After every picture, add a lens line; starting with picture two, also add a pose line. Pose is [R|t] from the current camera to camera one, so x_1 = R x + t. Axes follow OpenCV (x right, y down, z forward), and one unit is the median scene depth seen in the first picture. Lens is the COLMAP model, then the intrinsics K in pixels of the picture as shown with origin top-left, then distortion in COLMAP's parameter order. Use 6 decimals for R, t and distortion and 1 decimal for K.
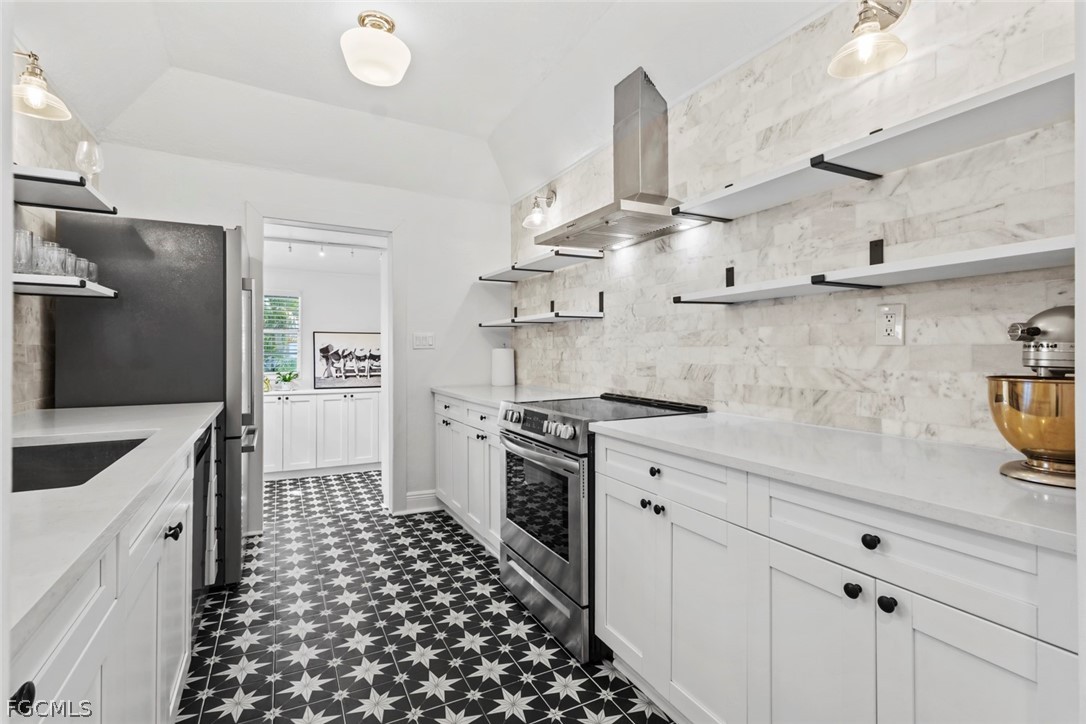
lens RADIAL K [[503.6, 0, 541.1], [0, 503.6, 348.7], [0, 0, 1]] dist [0.001096, 0.000565]
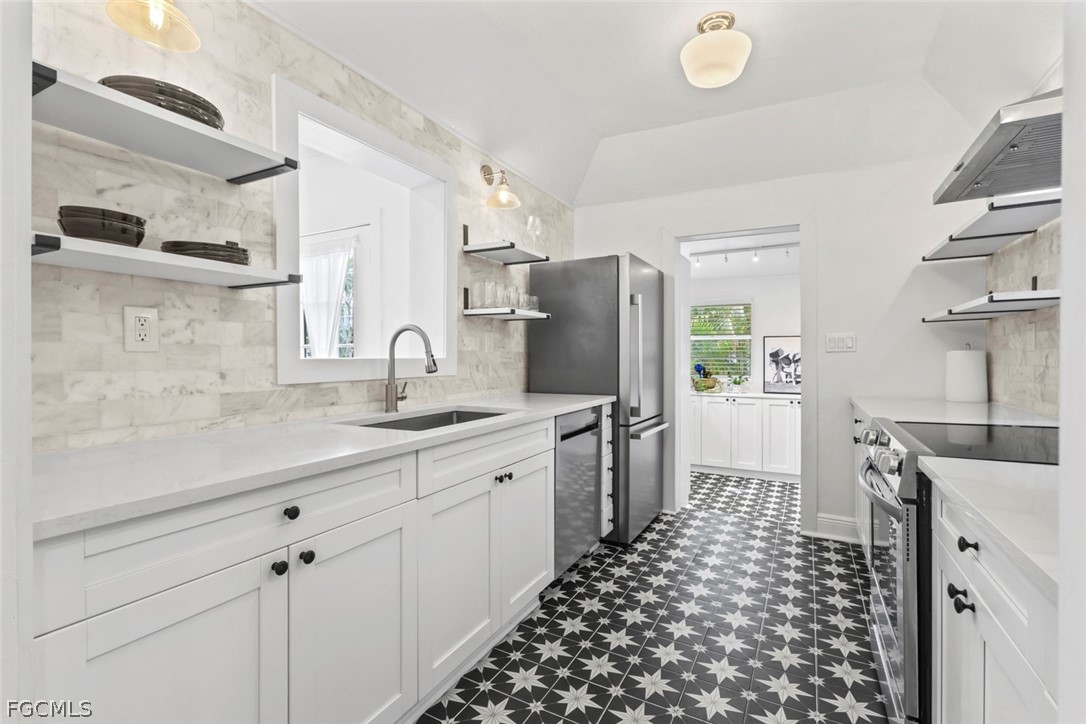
lens RADIAL K [[499.4, 0, 539.1], [0, 499.4, 361.4], [0, 0, 1]] dist [-0.000552, 0.000657]
pose [[0.562138, 0.005172, -0.827027, 0.276236], [0.007101, 0.999913, 0.011080, 0.005041], [0.827013, -0.012101, 0.562053, 0.141982]]
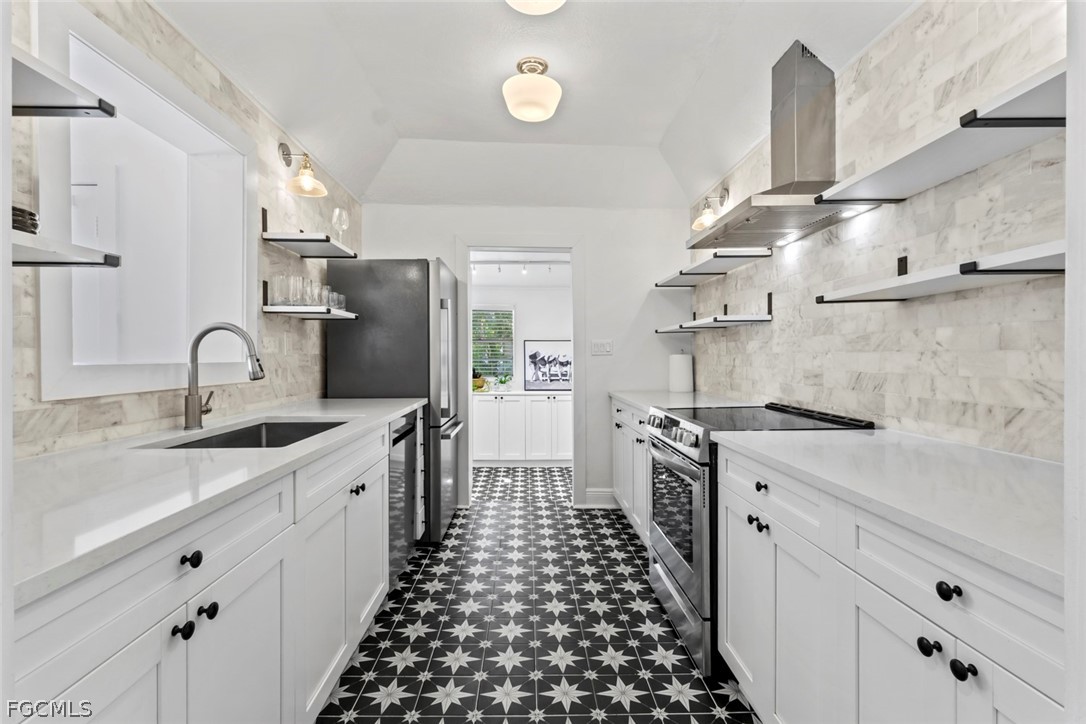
lens RADIAL K [[499.6, 0, 541.5], [0, 499.6, 360.2], [0, 0, 1]] dist [0.001577, 0.000206]
pose [[0.900966, 0.000261, -0.433889, 0.165424], [0.005032, 0.999926, 0.011052, -0.002067], [0.433860, -0.012141, 0.900898, -0.005457]]
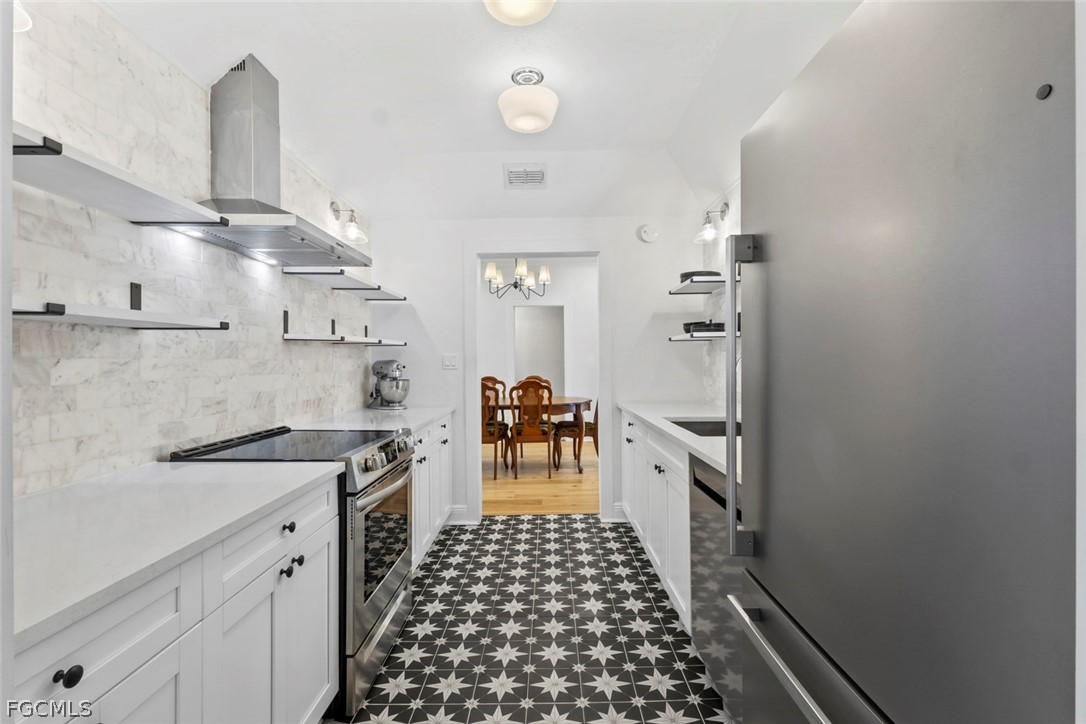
lens RADIAL K [[499.6, 0, 541.5], [0, 499.6, 360.2], [0, 0, 1]] dist [0.001577, 0.000206]
pose [[-0.879456, 0.007726, 0.475917, -0.650983], [0.005808, 0.999968, -0.005501, -0.023849], [-0.475944, -0.002074, -0.879473, 1.511523]]
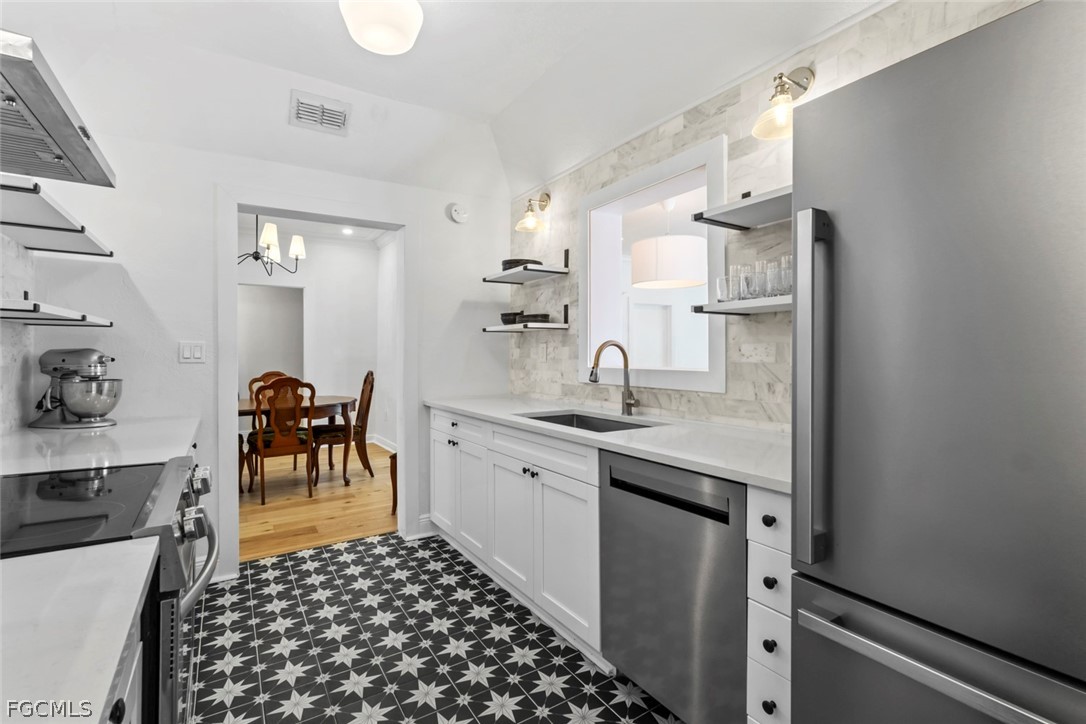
lens RADIAL K [[497.3, 0, 544.7], [0, 497.3, 353.6], [0, 0, 1]] dist [-0.011660, 0.000380]
pose [[-0.996201, 0.002360, -0.087050, -0.331283], [0.002777, 0.999985, -0.004664, -0.019635], [0.087038, -0.004888, -0.996193, 1.409795]]
